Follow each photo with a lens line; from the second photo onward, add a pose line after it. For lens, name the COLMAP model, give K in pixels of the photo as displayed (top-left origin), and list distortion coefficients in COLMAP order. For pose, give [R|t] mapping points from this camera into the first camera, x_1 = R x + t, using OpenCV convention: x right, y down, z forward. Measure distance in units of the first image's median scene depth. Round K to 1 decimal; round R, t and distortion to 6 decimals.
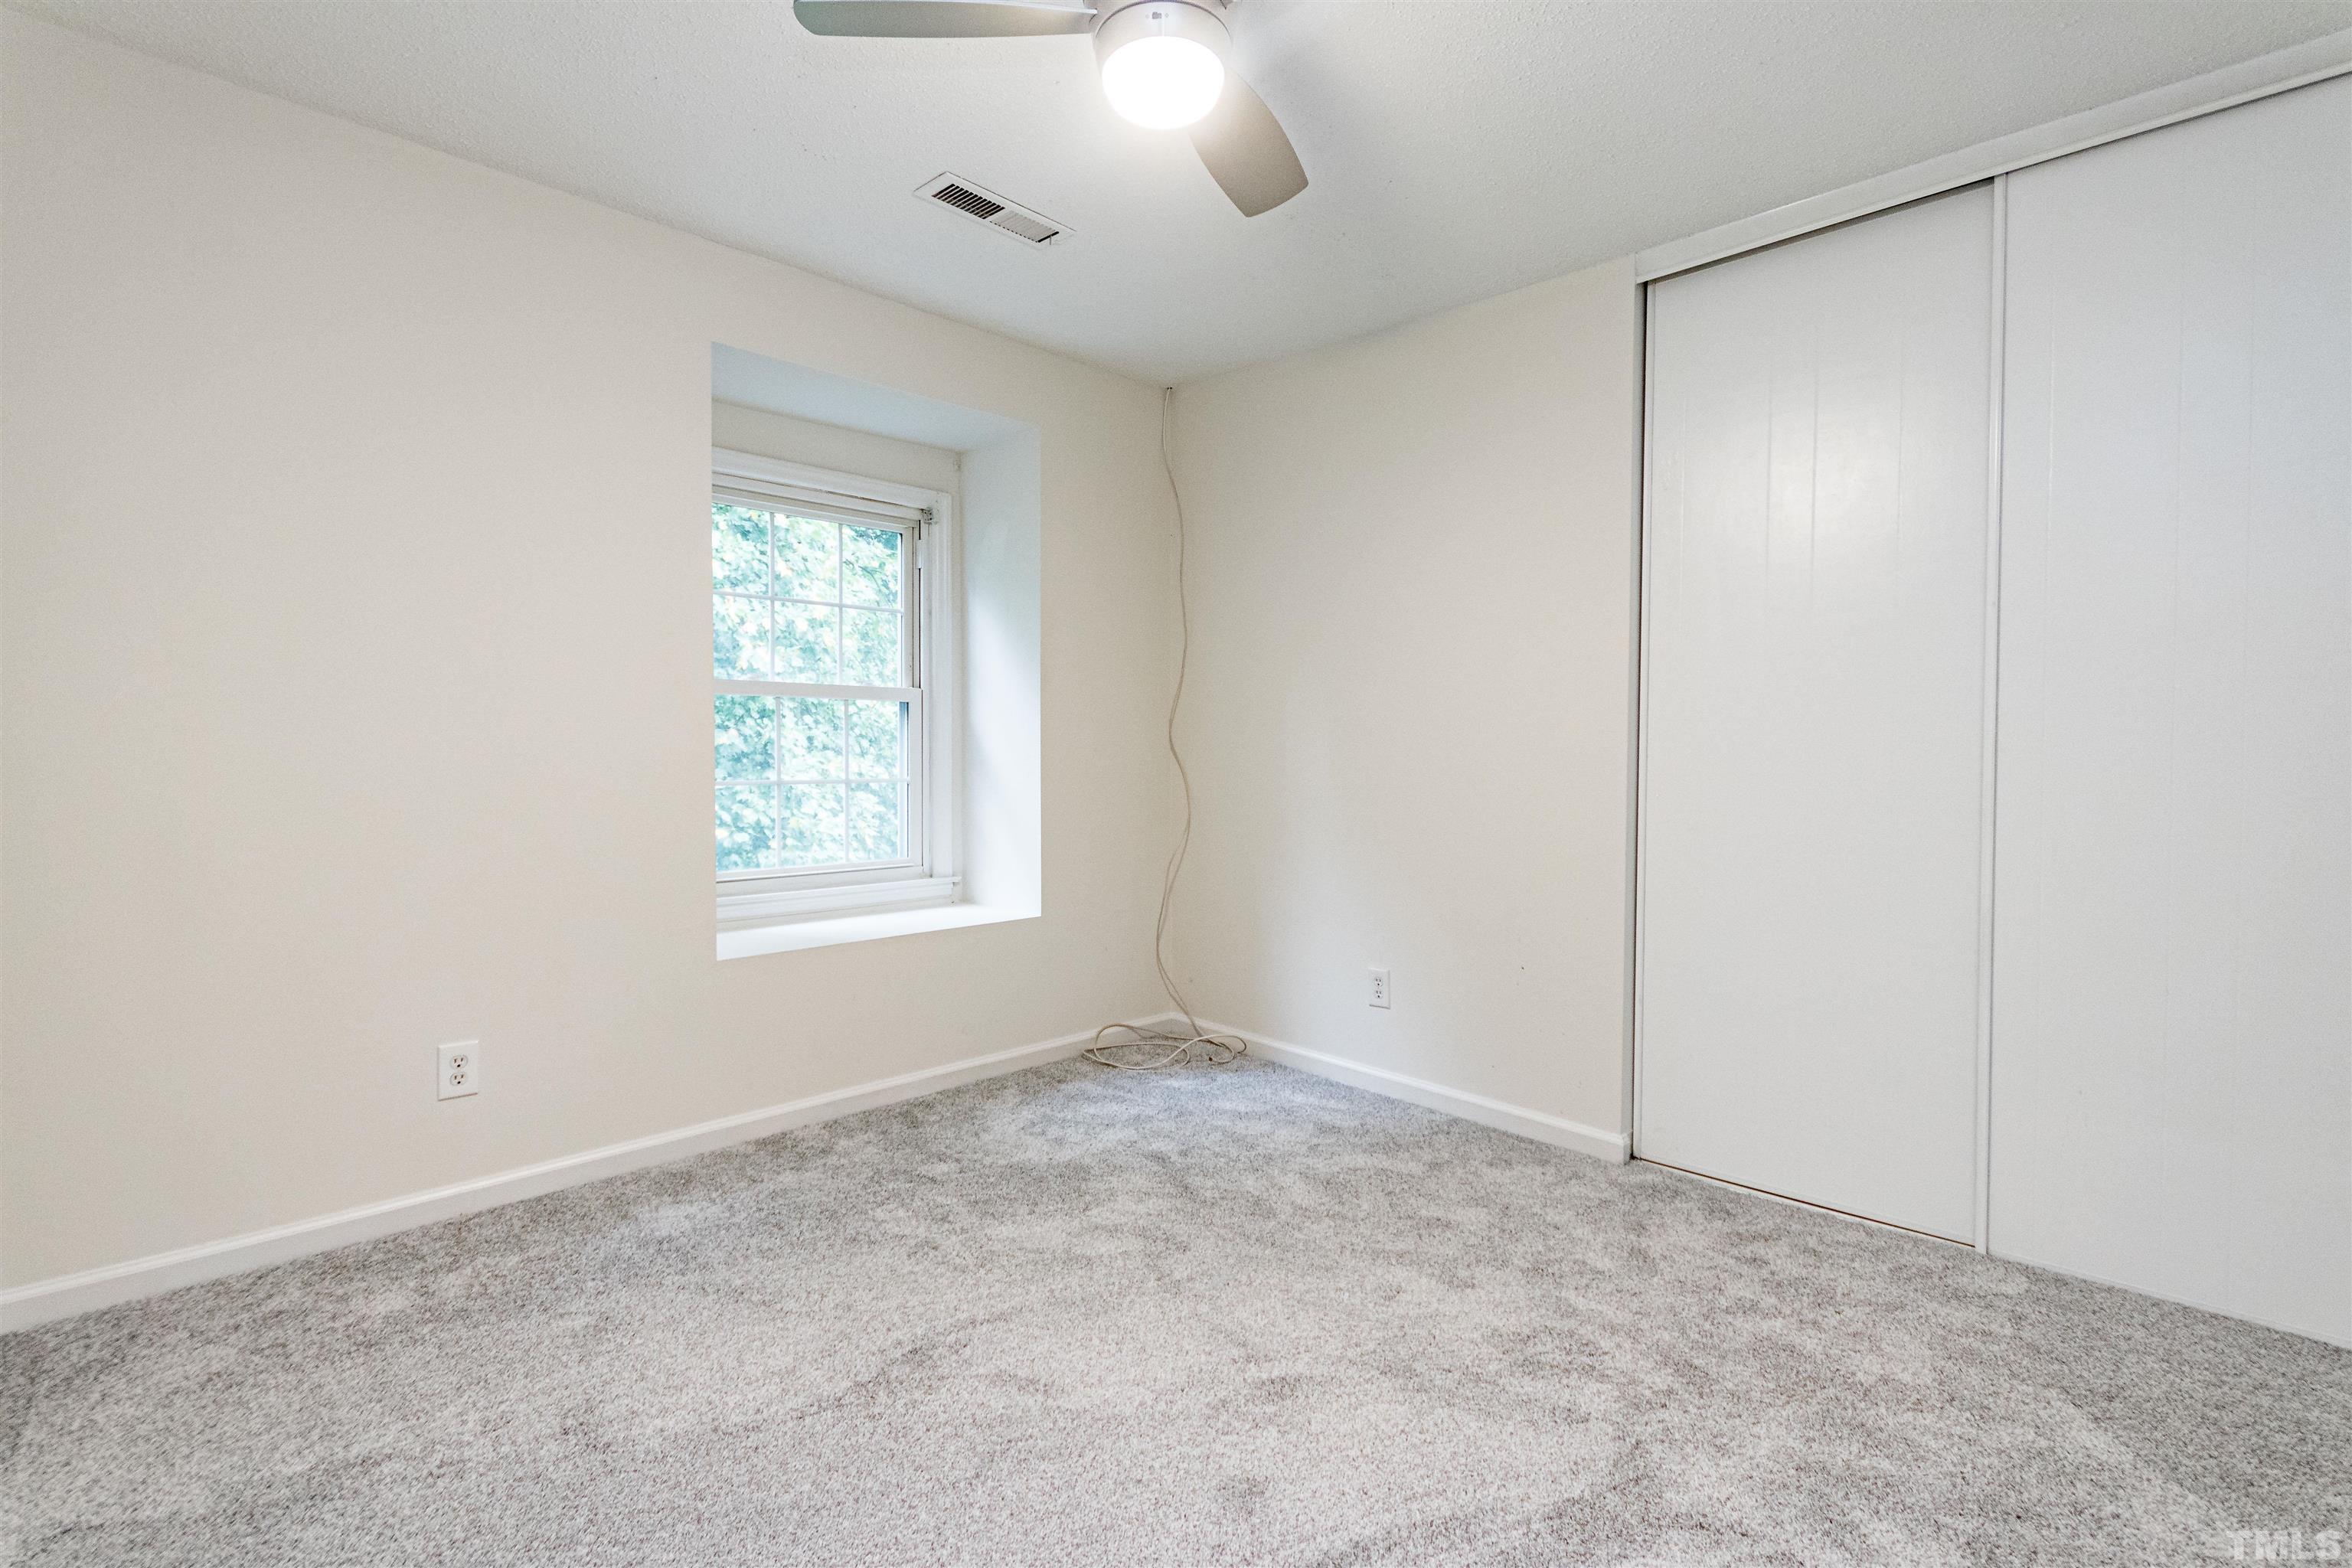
lens RADIAL K [[1083.7, 0, 1174.4], [0, 1083.7, 780.1], [0, 0, 1]] dist [0.002884, -0.001671]
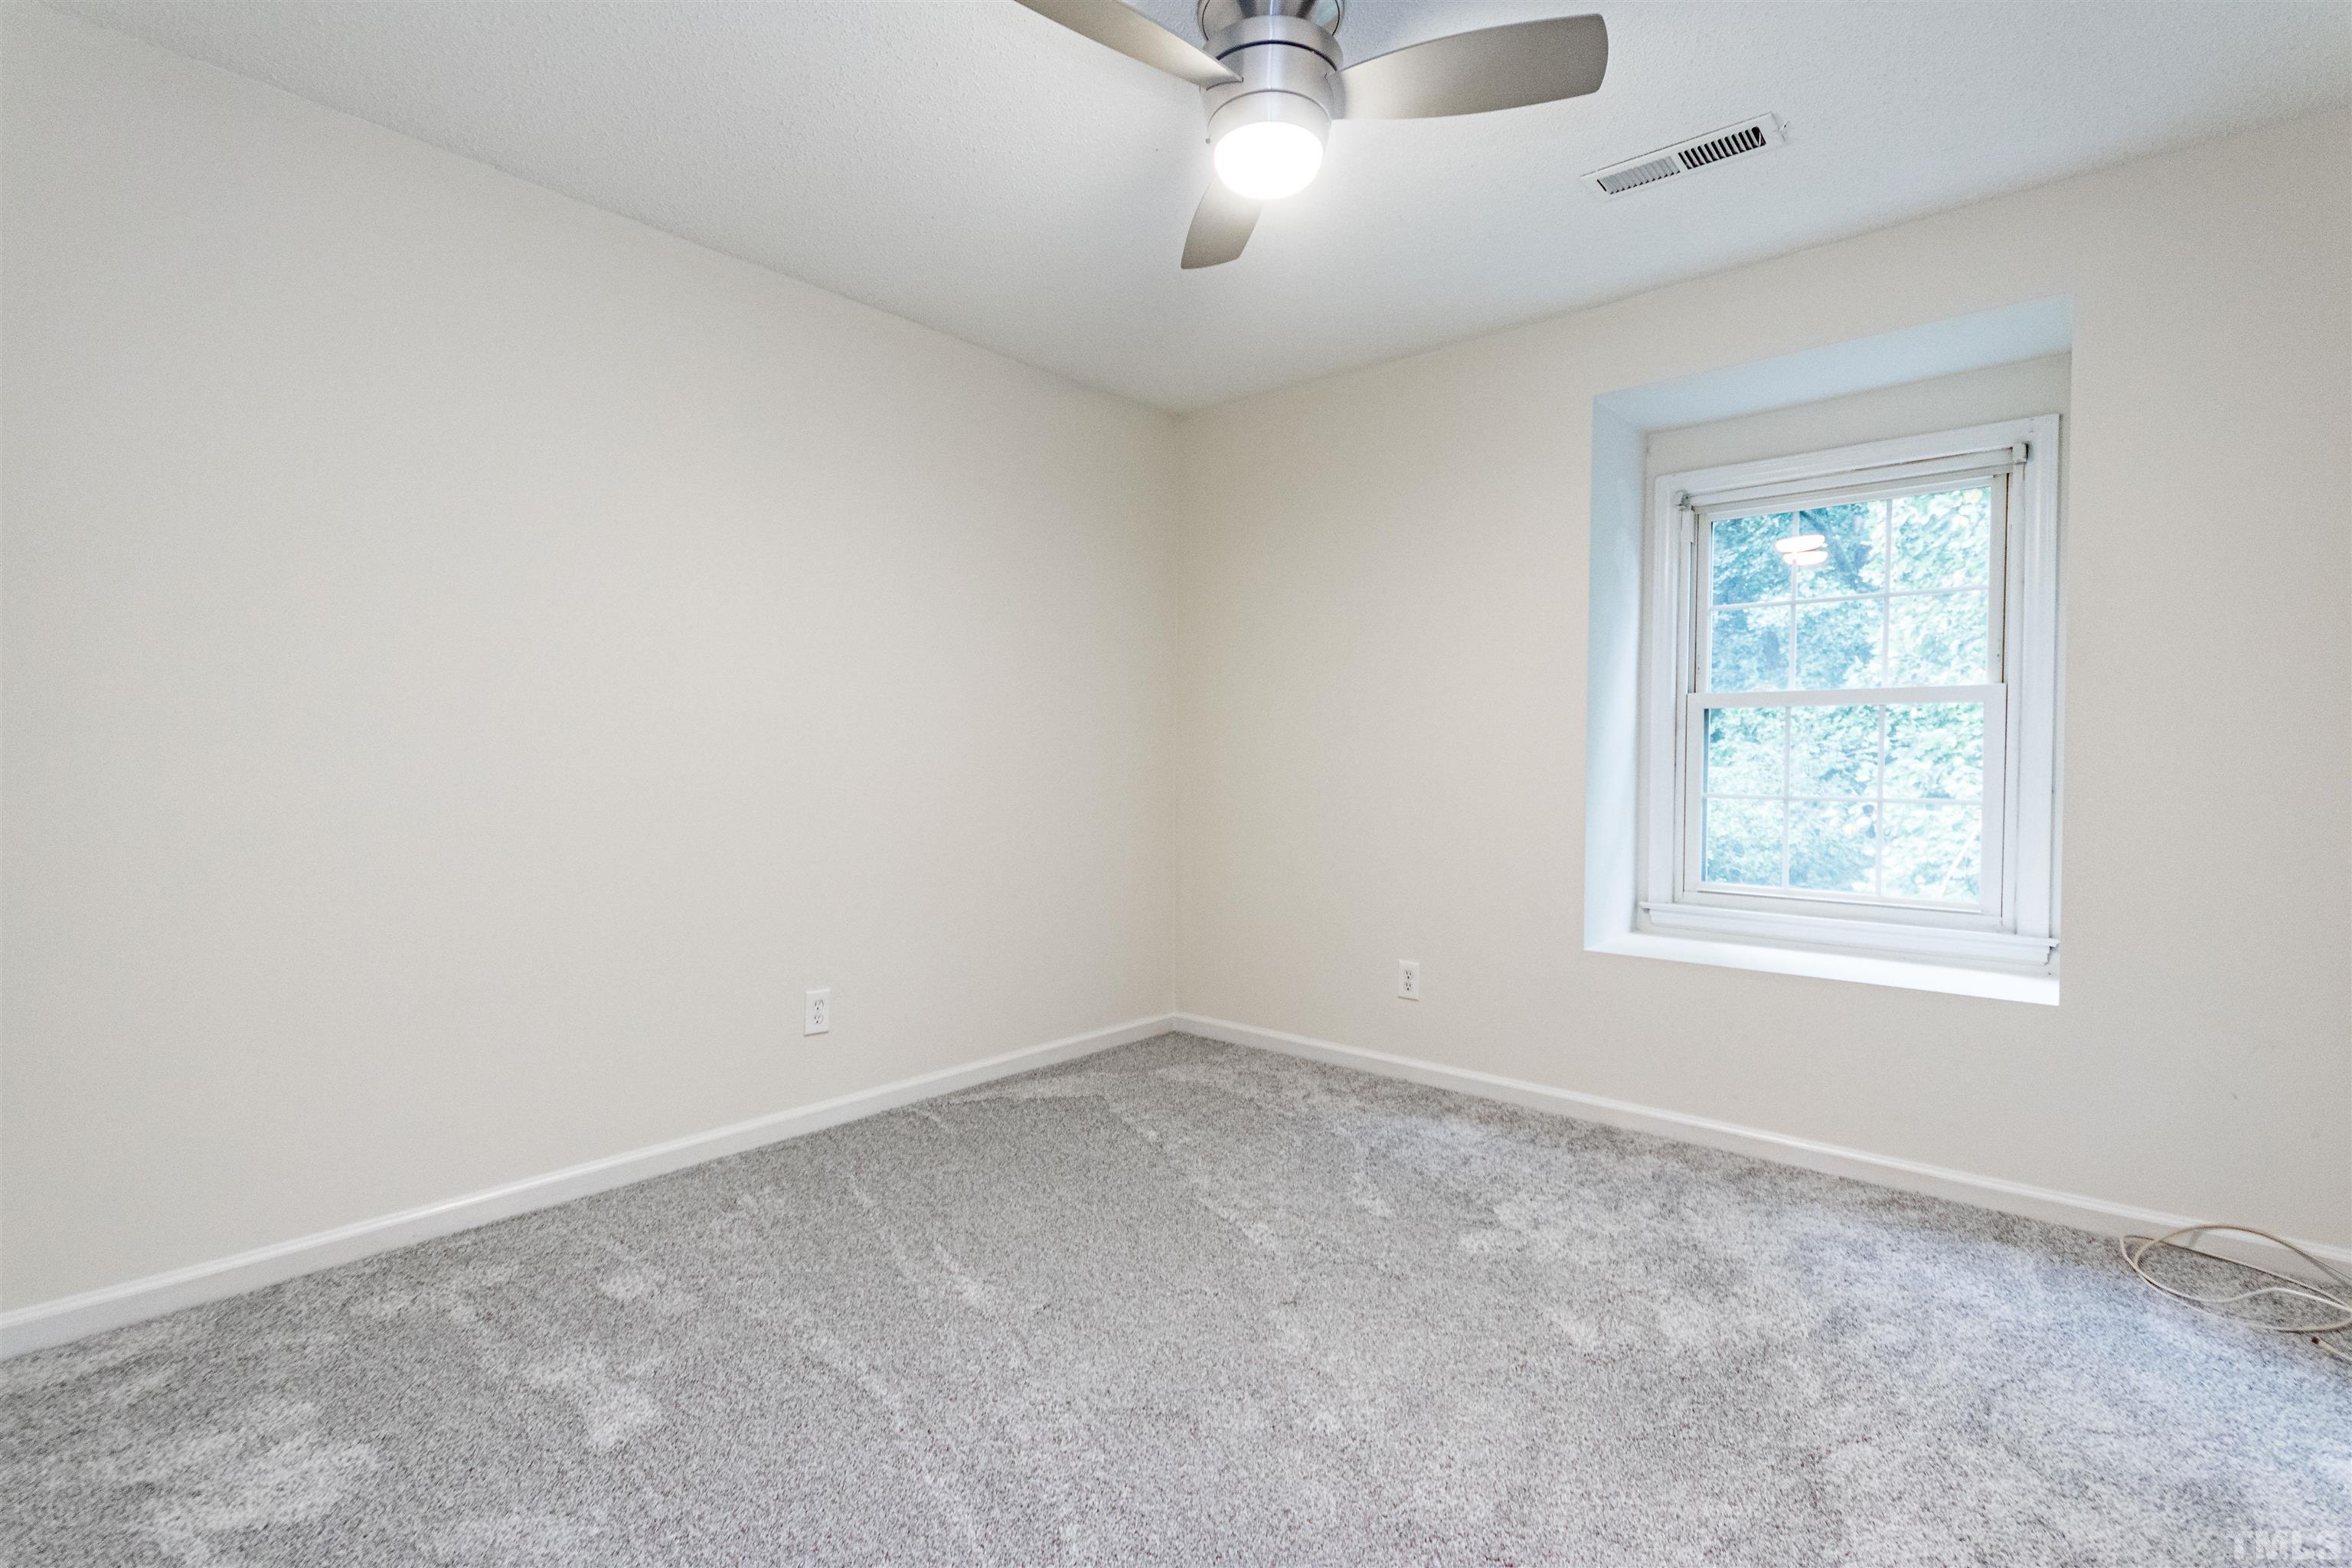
lens RADIAL K [[1083.7, 0, 1174.4], [0, 1083.7, 780.1], [0, 0, 1]] dist [0.002884, -0.001671]
pose [[0.065117, 0.011721, -0.997809, 0.608826], [-0.038031, 0.999234, 0.009255, -0.002131], [0.997153, 0.037345, 0.065513, 0.461176]]
